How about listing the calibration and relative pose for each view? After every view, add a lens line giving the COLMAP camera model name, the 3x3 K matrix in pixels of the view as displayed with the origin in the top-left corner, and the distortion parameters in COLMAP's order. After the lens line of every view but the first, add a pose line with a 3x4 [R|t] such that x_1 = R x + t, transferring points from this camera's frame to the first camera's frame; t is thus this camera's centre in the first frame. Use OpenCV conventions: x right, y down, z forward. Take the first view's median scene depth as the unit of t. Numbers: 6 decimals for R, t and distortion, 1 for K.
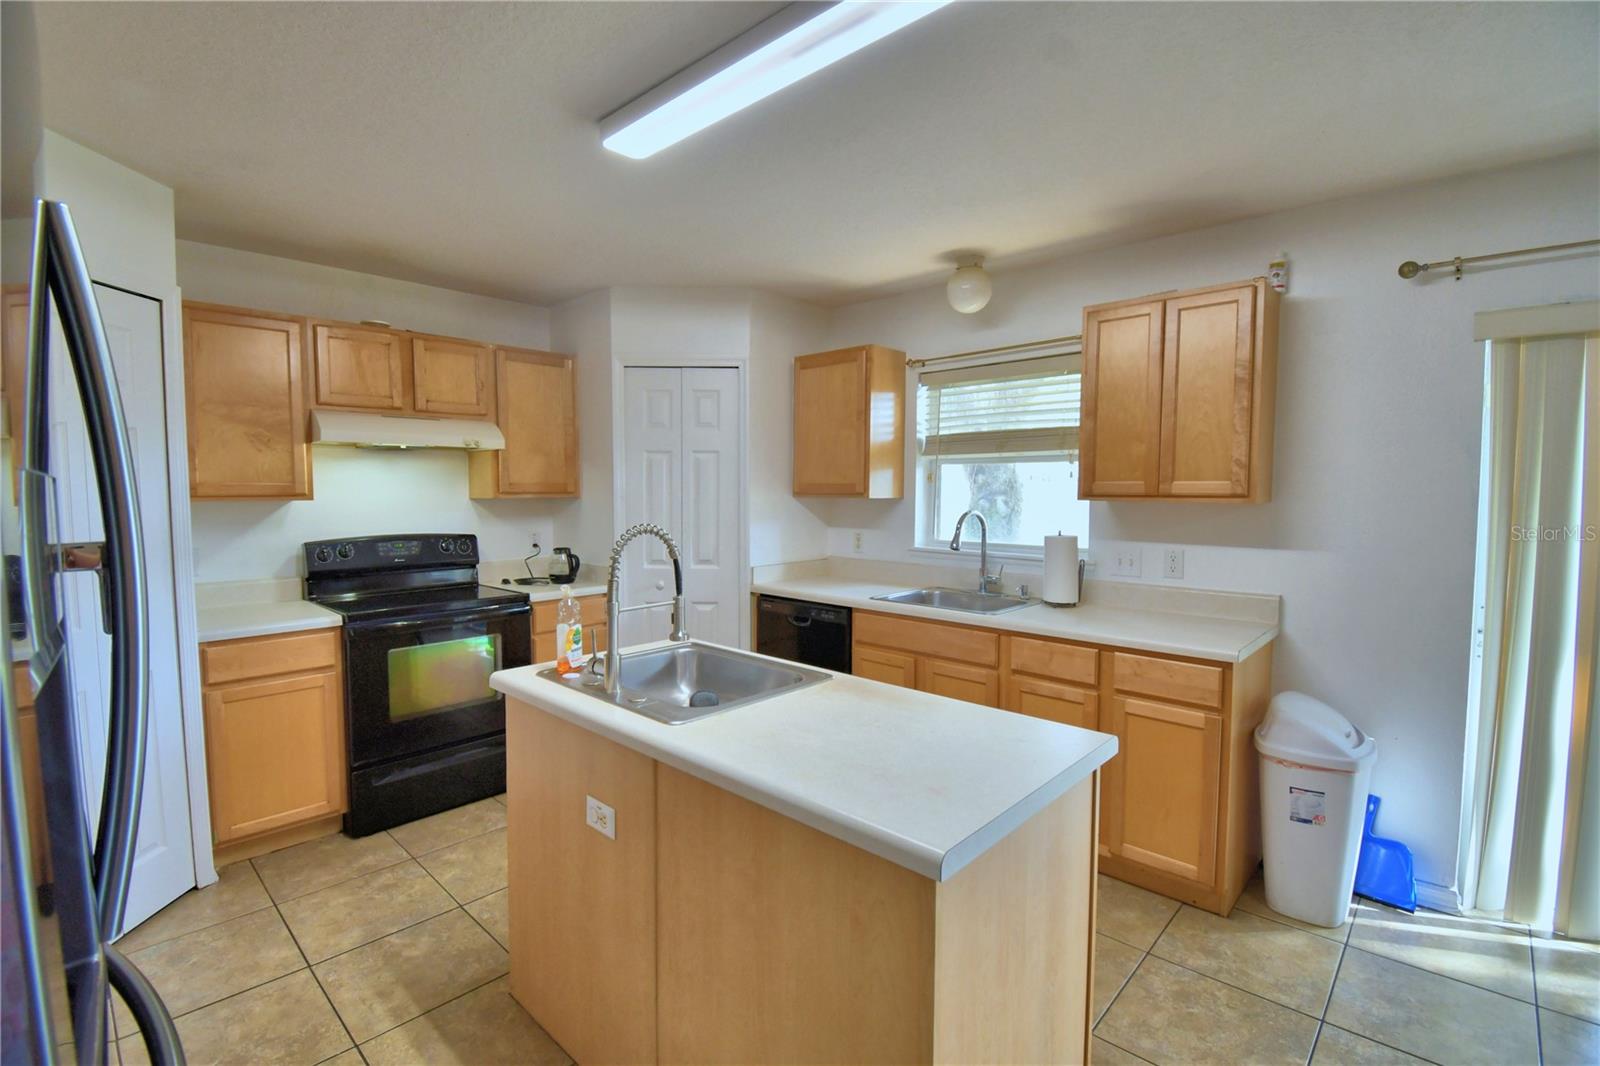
lens RADIAL K [[729.8, 0, 800.0], [0, 729.8, 533.0], [0, 0, 1]] dist [0.024139, -0.028827]
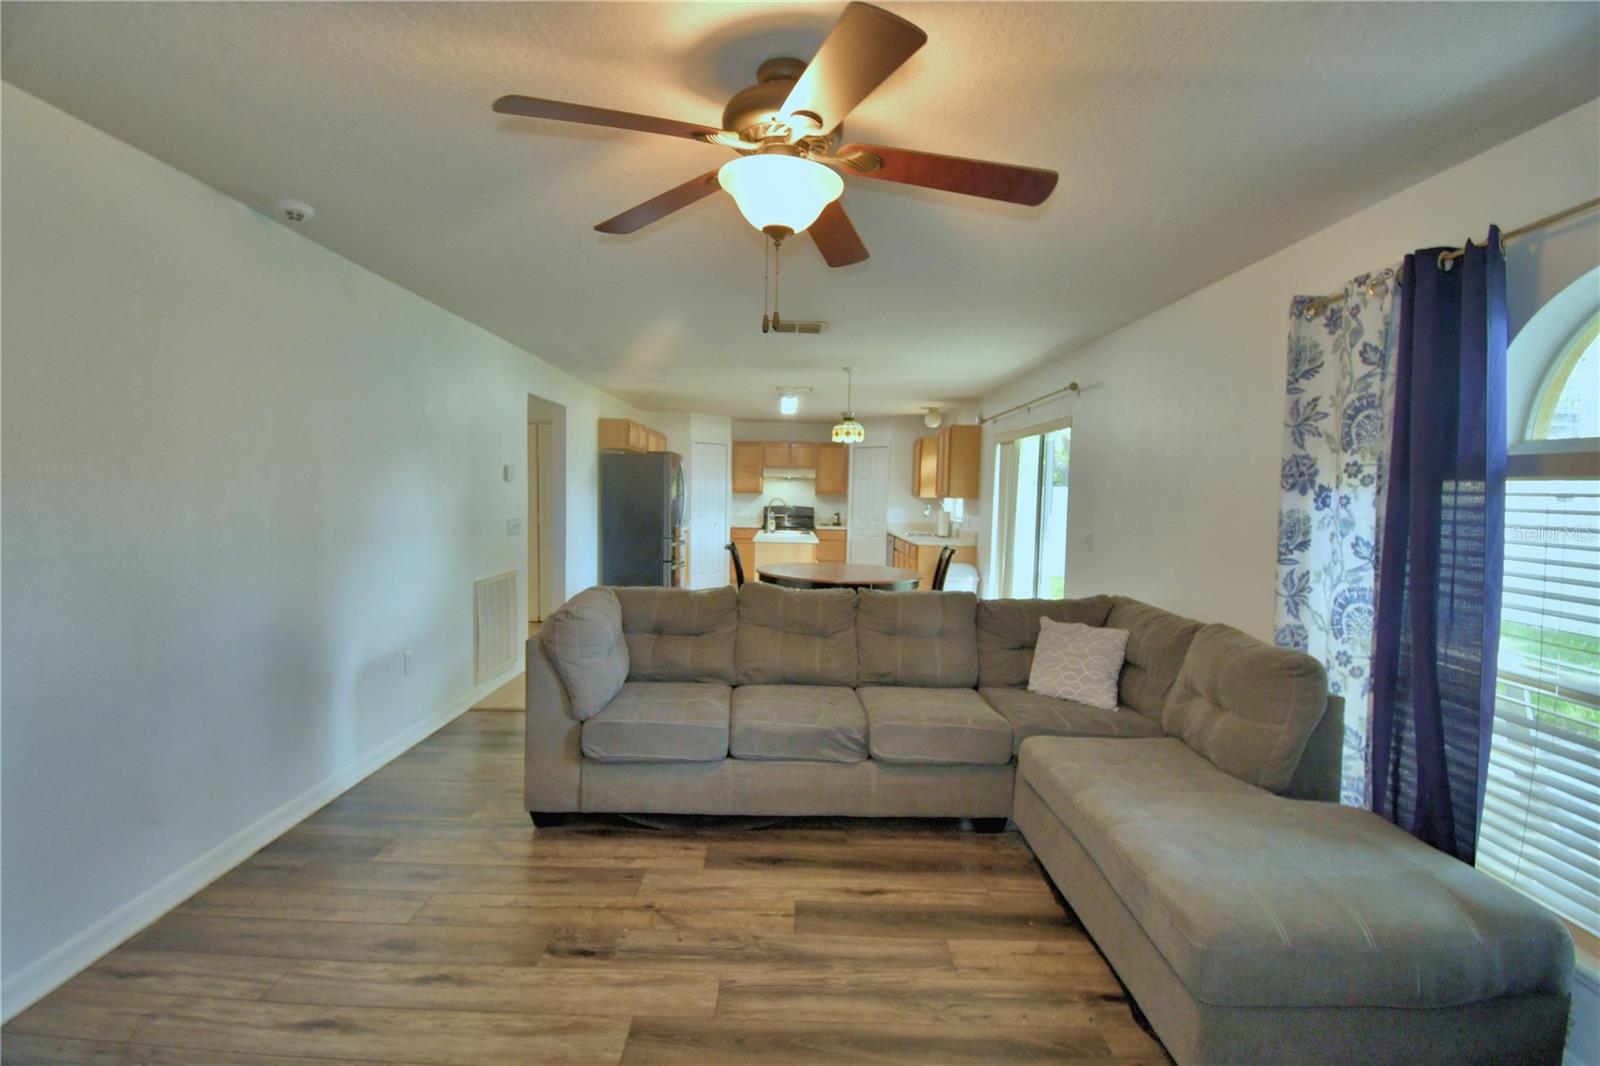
lens RADIAL K [[705.7, 0, 786.2], [0, 705.7, 530.0], [0, 0, 1]] dist [0.018663, -0.025360]
pose [[0.682920, 0.054875, -0.728429, 1.714944], [-0.069554, 0.997529, 0.009938, 0.080270], [0.727175, 0.043879, 0.685049, -1.110960]]
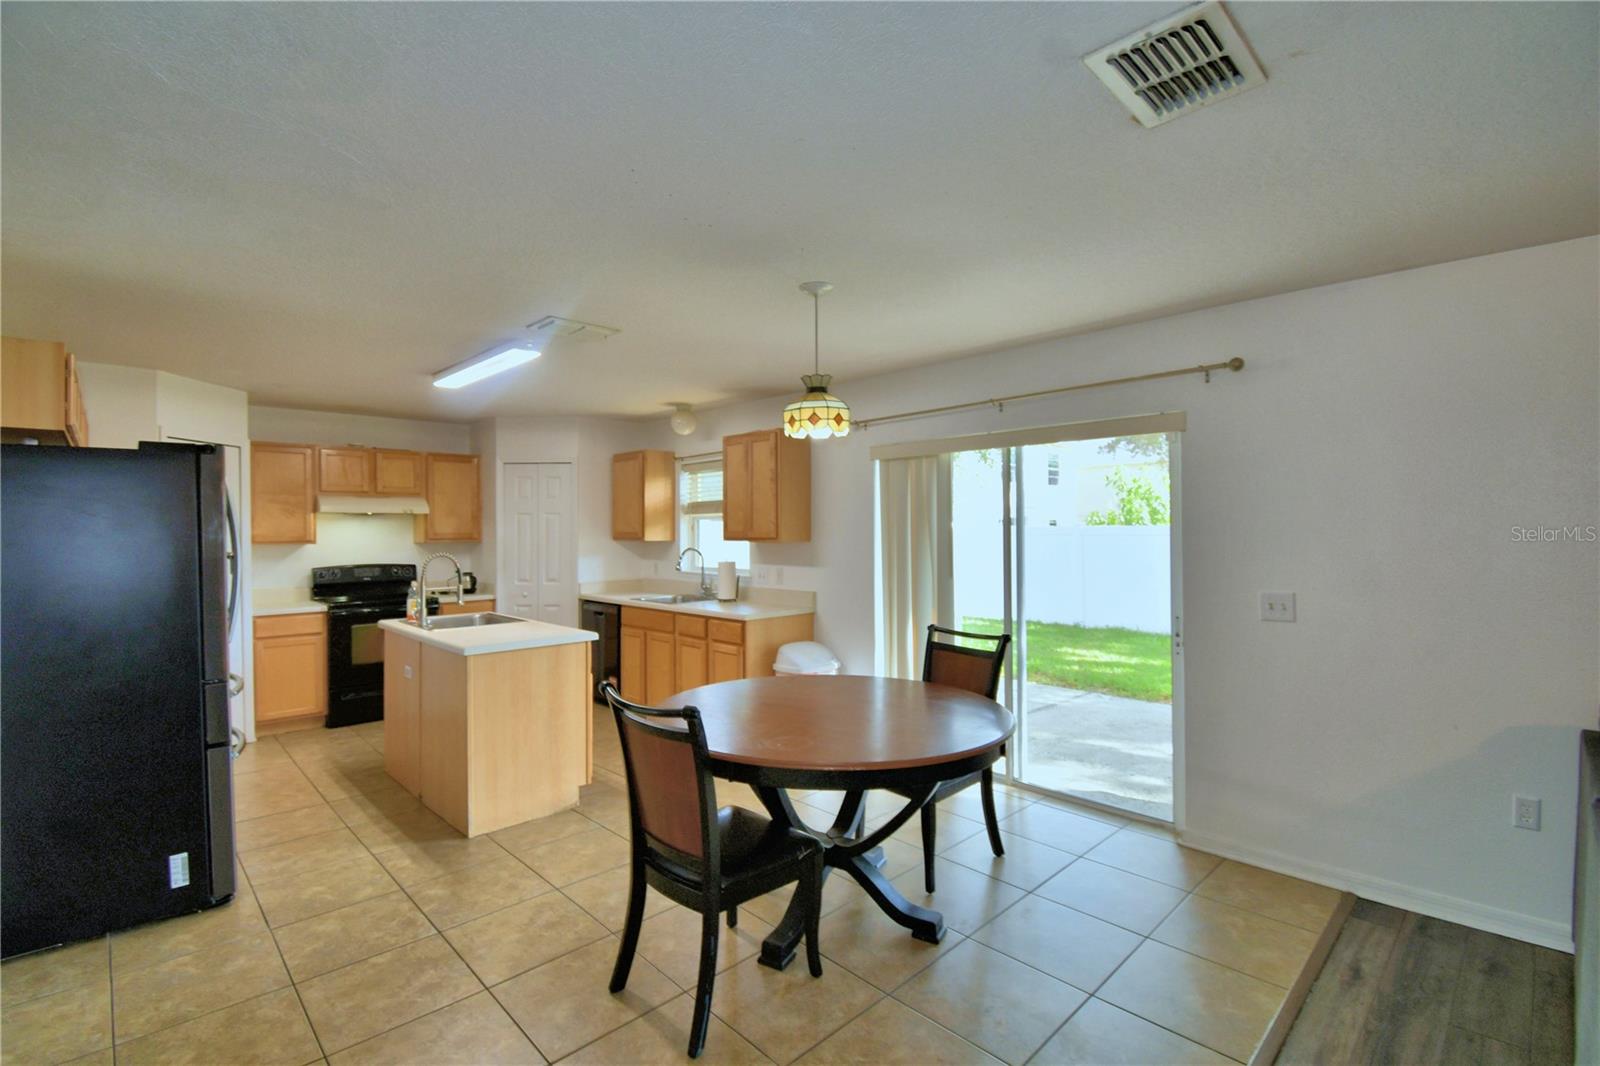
lens RADIAL K [[729.8, 0, 800.0], [0, 729.8, 533.0], [0, 0, 1]] dist [0.024139, -0.028827]
pose [[0.998707, -0.007194, -0.050329, 0.576317], [0.004215, 0.998247, -0.059042, 0.037142], [0.050666, 0.058753, 0.996986, -0.695267]]
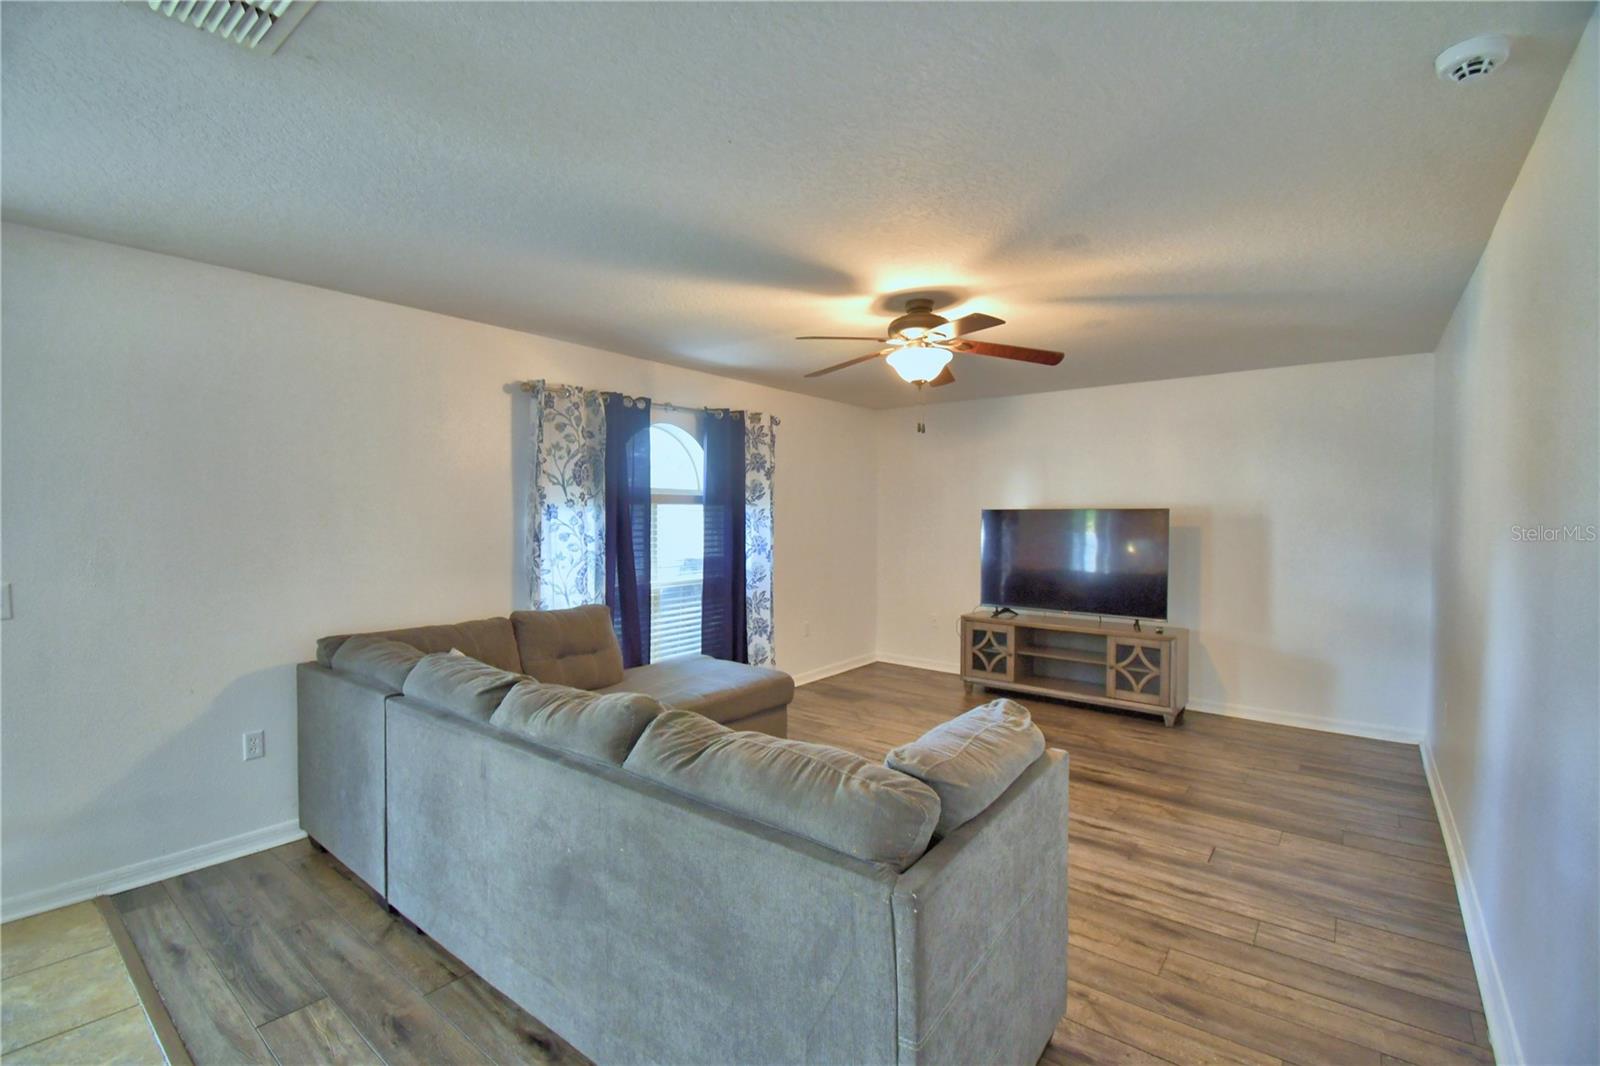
lens RADIAL K [[705.7, 0, 786.2], [0, 705.7, 530.0], [0, 0, 1]] dist [0.018663, -0.025360]
pose [[-0.082944, -0.025718, 0.996222, 0.343775], [0.064278, 0.997447, 0.031102, 0.031528], [-0.994479, 0.066615, -0.081079, -0.489414]]
